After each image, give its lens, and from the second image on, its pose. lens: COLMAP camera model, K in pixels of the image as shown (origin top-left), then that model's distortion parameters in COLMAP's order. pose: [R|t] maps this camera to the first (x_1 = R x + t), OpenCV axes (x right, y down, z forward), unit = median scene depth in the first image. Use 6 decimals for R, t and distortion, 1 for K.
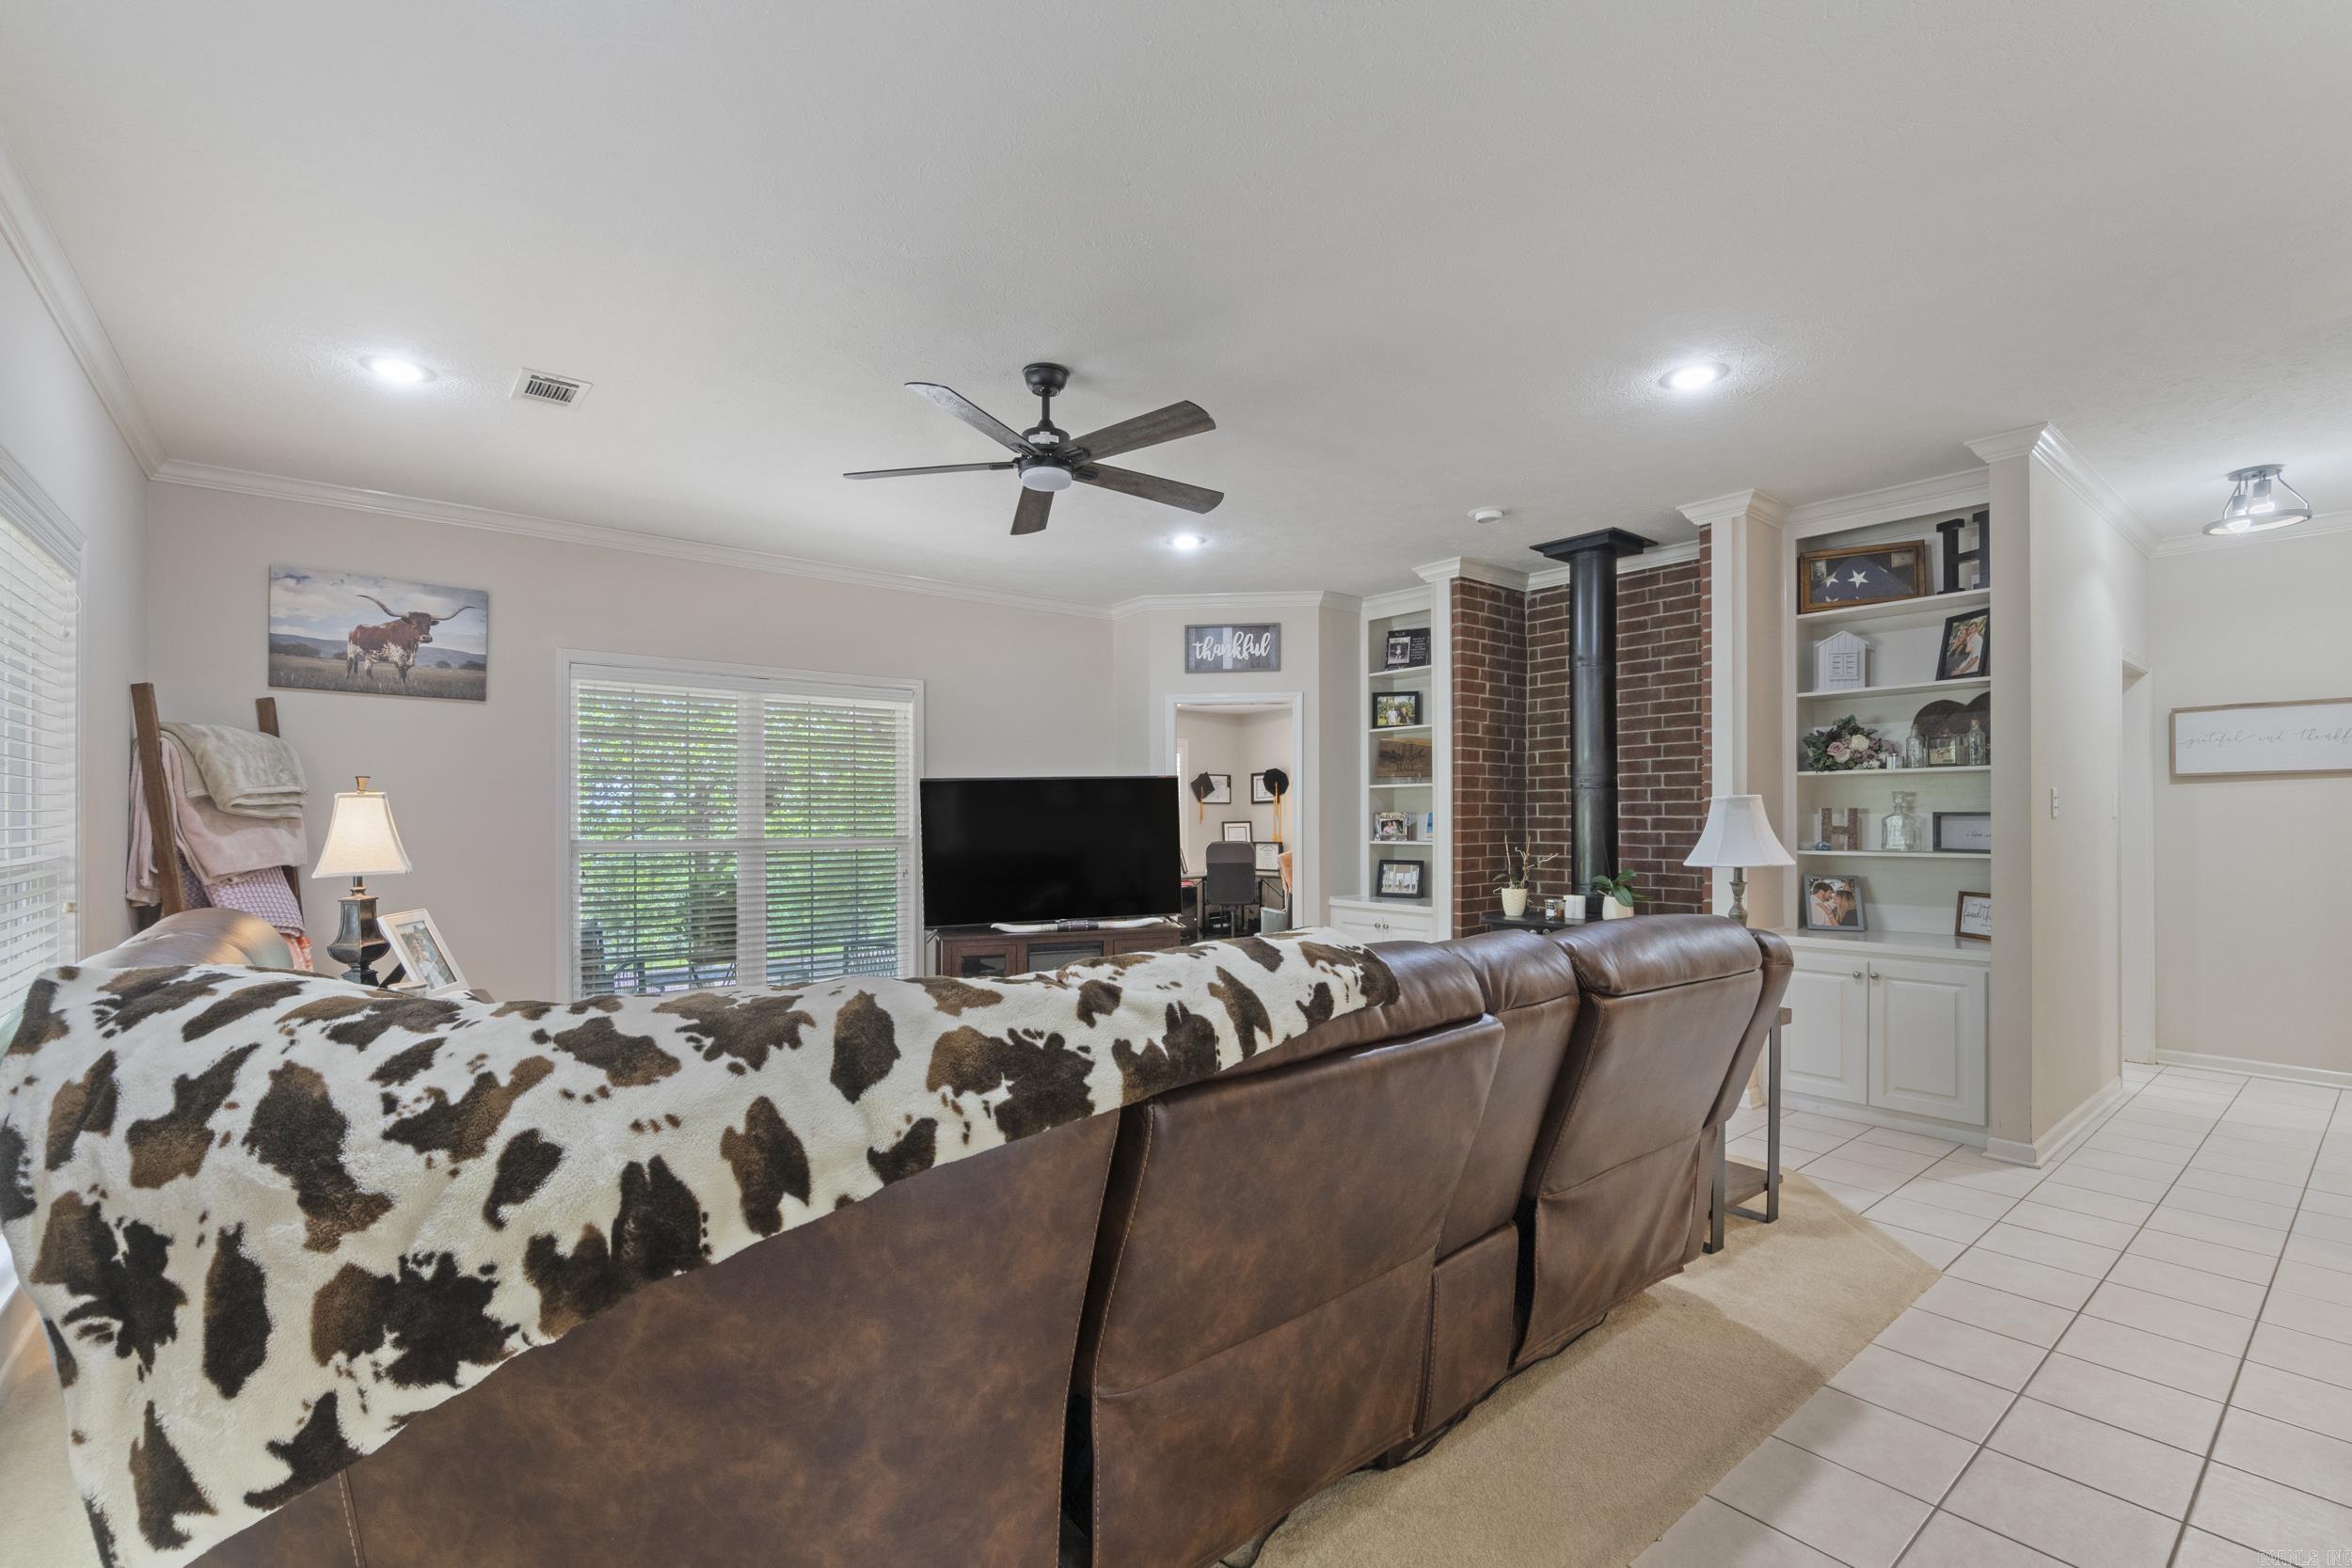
lens RADIAL K [[1029.8, 0, 1167.9], [0, 1029.8, 821.1], [0, 0, 1]] dist [-0.001970, -0.000333]
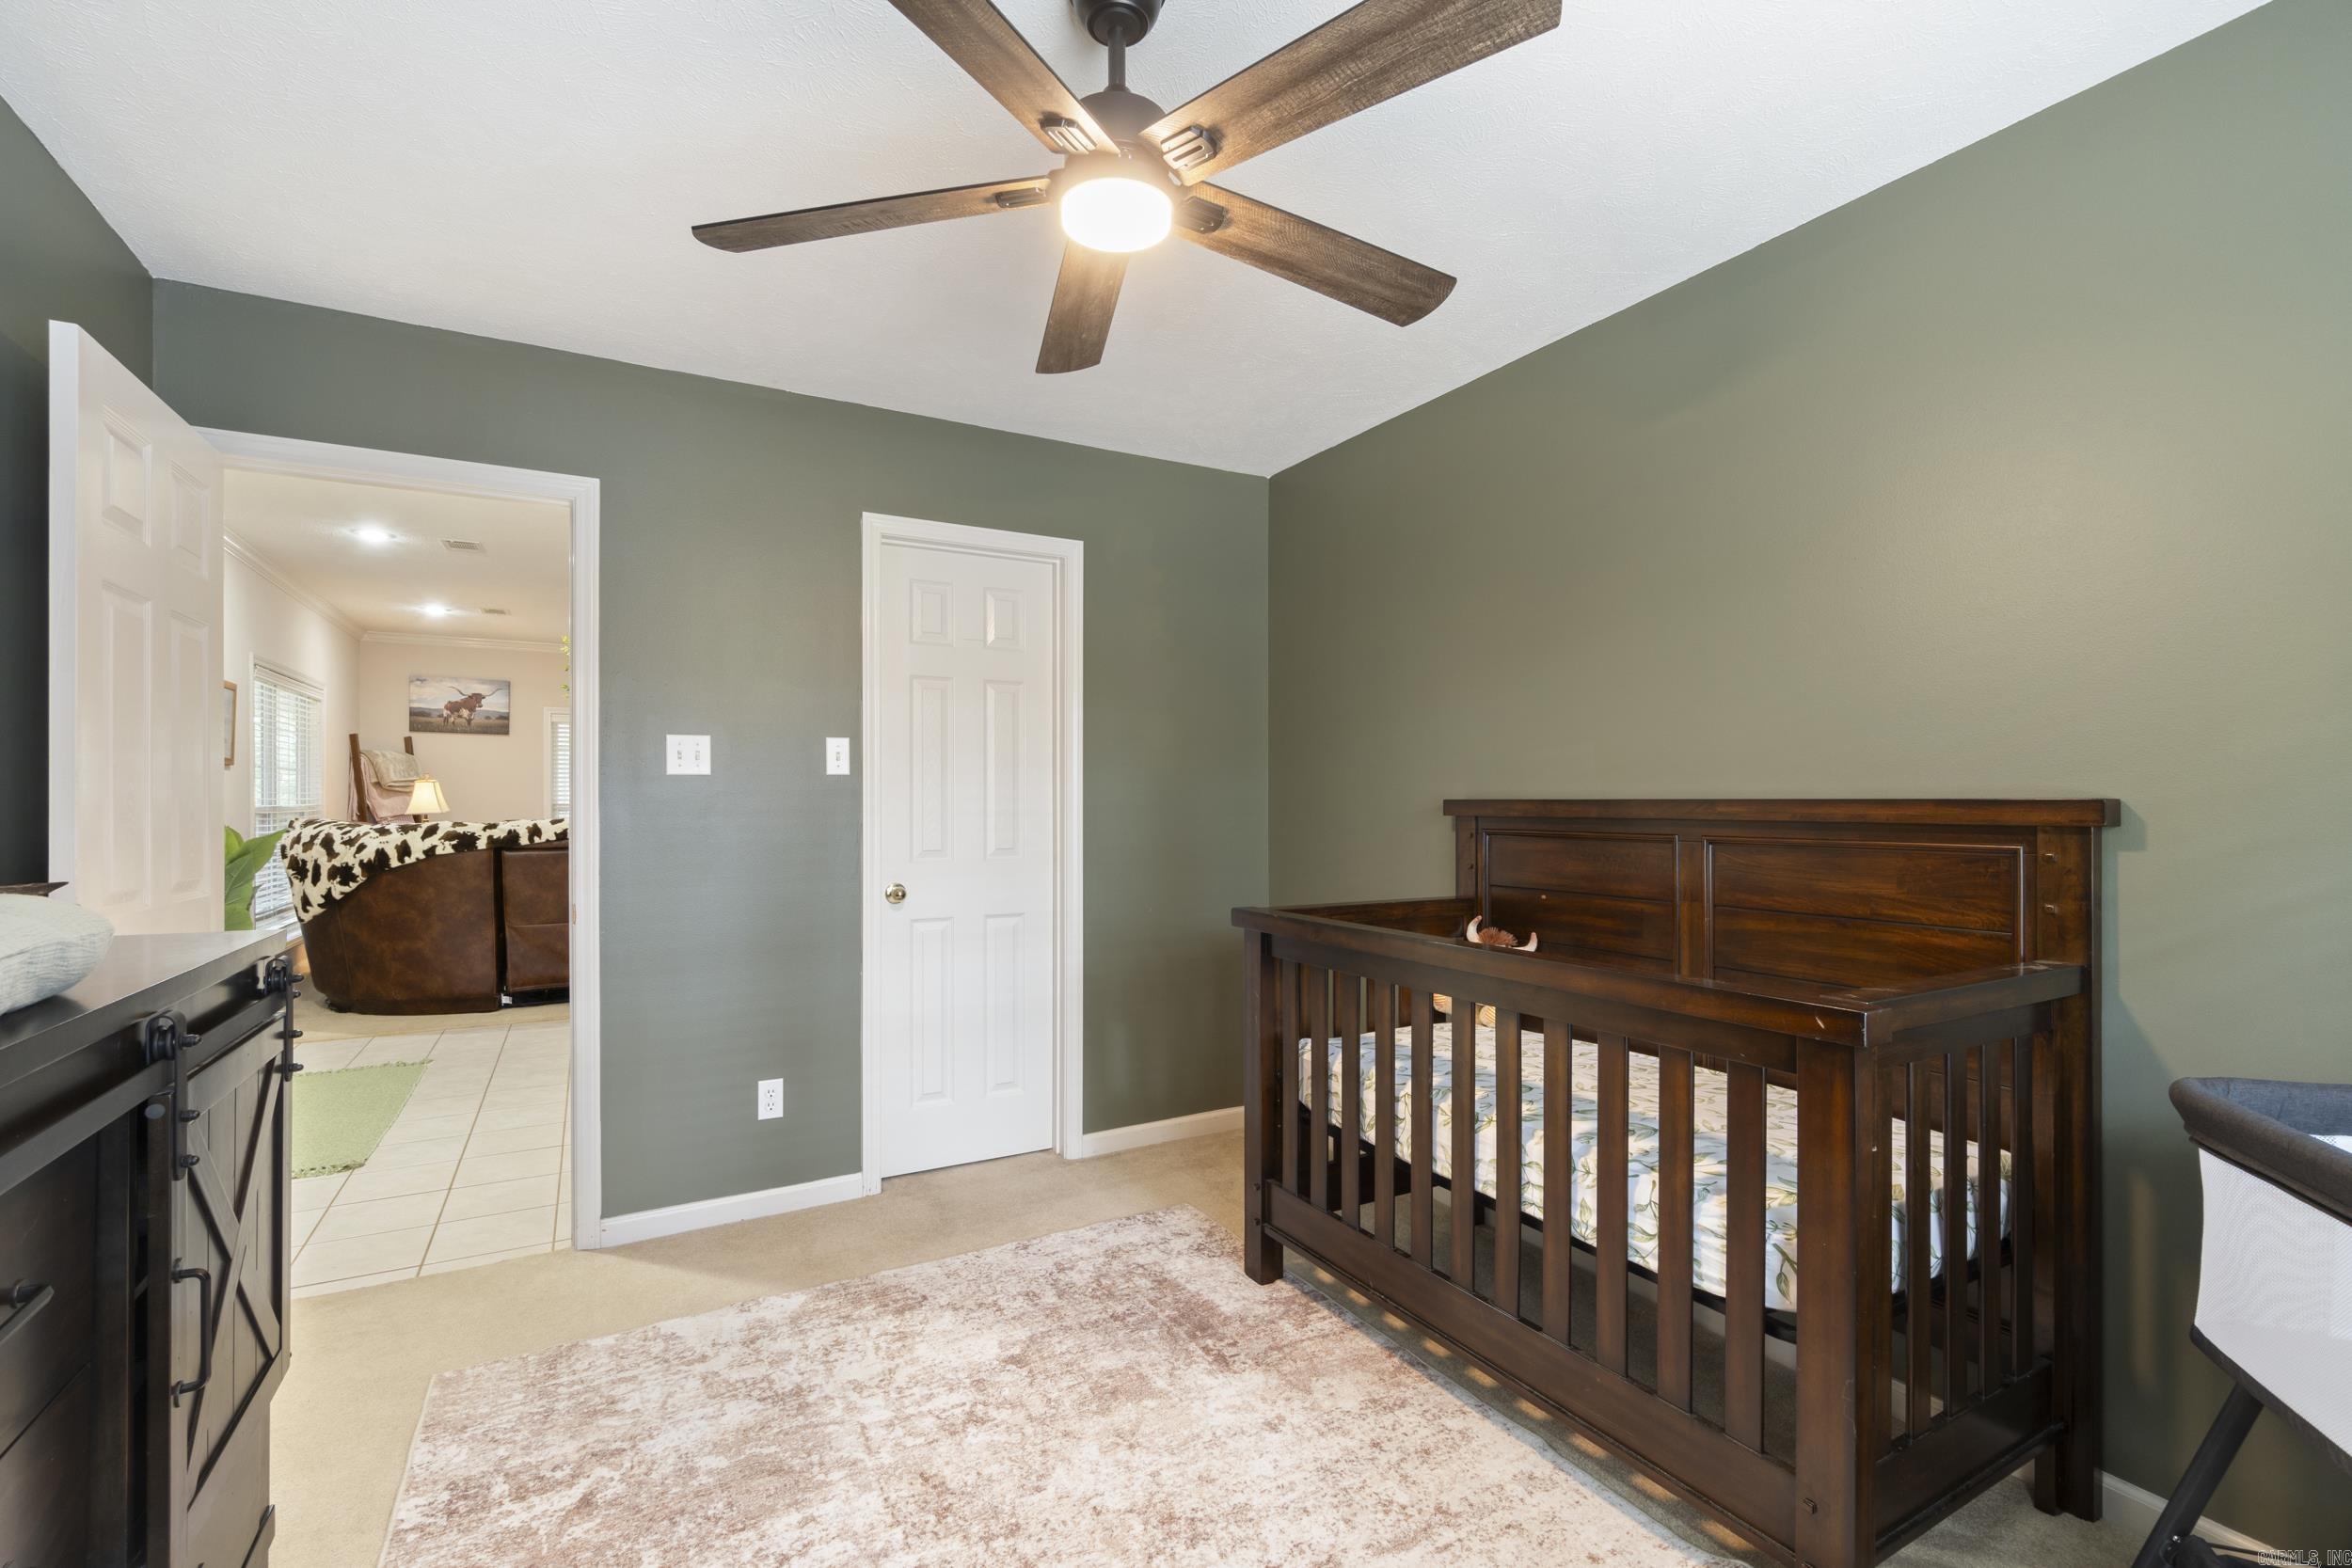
lens RADIAL K [[1029.8, 0, 1160.4], [0, 1029.8, 804.2], [0, 0, 1]] dist [-0.001970, -0.000333]
pose [[0.984578, 0.000337, -0.174948, 1.034008], [-0.000332, 1.000000, 0.000054, 0.021520], [0.174948, 0.000005, 0.984578, -0.835028]]
